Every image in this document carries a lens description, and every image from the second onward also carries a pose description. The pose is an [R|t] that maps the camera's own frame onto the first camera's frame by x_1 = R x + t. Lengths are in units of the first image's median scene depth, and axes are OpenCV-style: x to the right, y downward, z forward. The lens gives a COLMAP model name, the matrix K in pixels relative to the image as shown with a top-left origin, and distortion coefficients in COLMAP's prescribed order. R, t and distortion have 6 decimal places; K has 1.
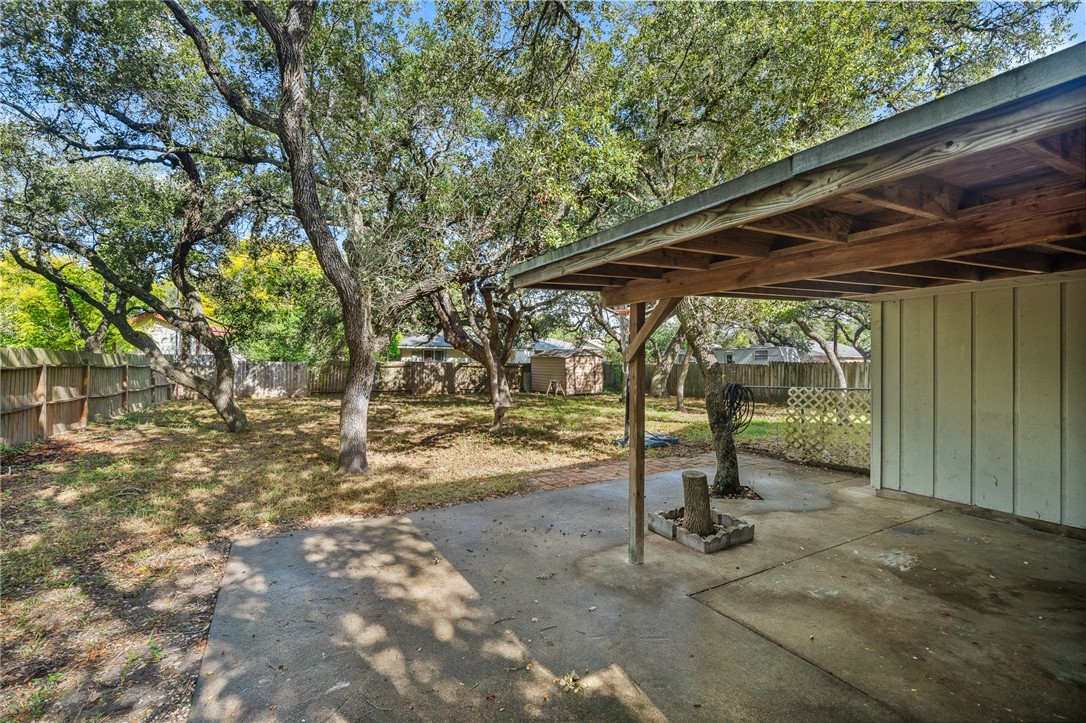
lens RADIAL K [[459.1, 0, 507.6], [0, 459.1, 362.8], [0, 0, 1]] dist [0.000415, 0.000403]
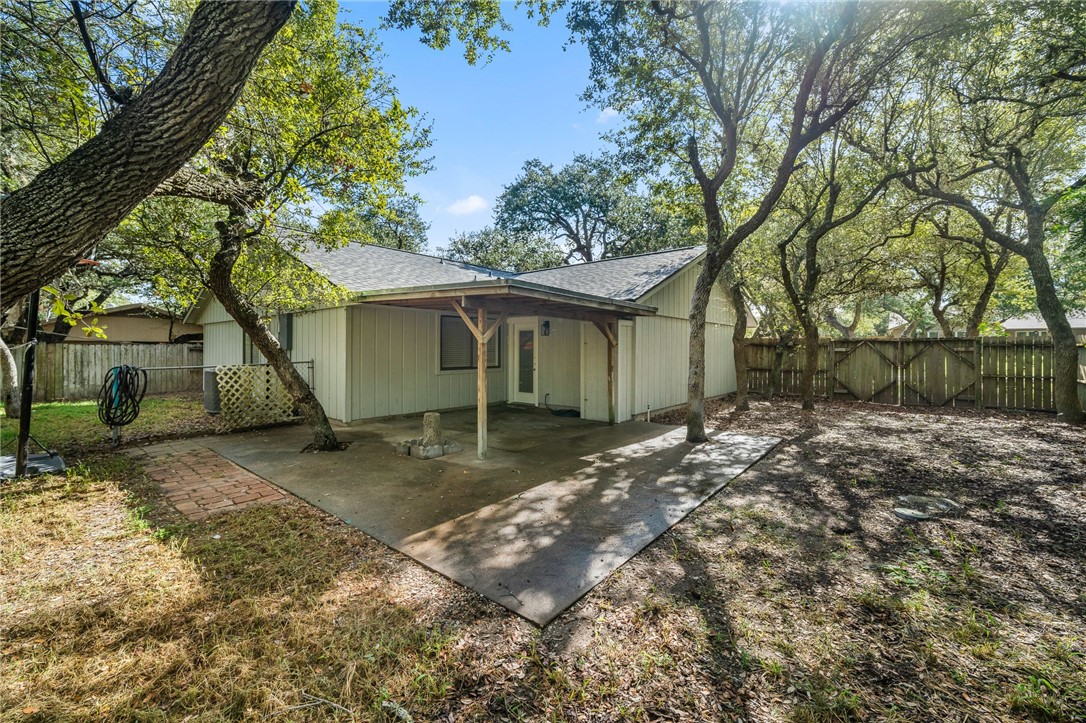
lens RADIAL K [[475.2, 0, 543.0], [0, 475.2, 361.5], [0, 0, 1]] dist [-0.001452, -0.000220]
pose [[-0.418919, -0.025433, 0.907668, -1.444576], [-0.005178, 0.999658, 0.025621, 0.020690], [-0.908009, 0.006034, -0.418907, 1.561255]]
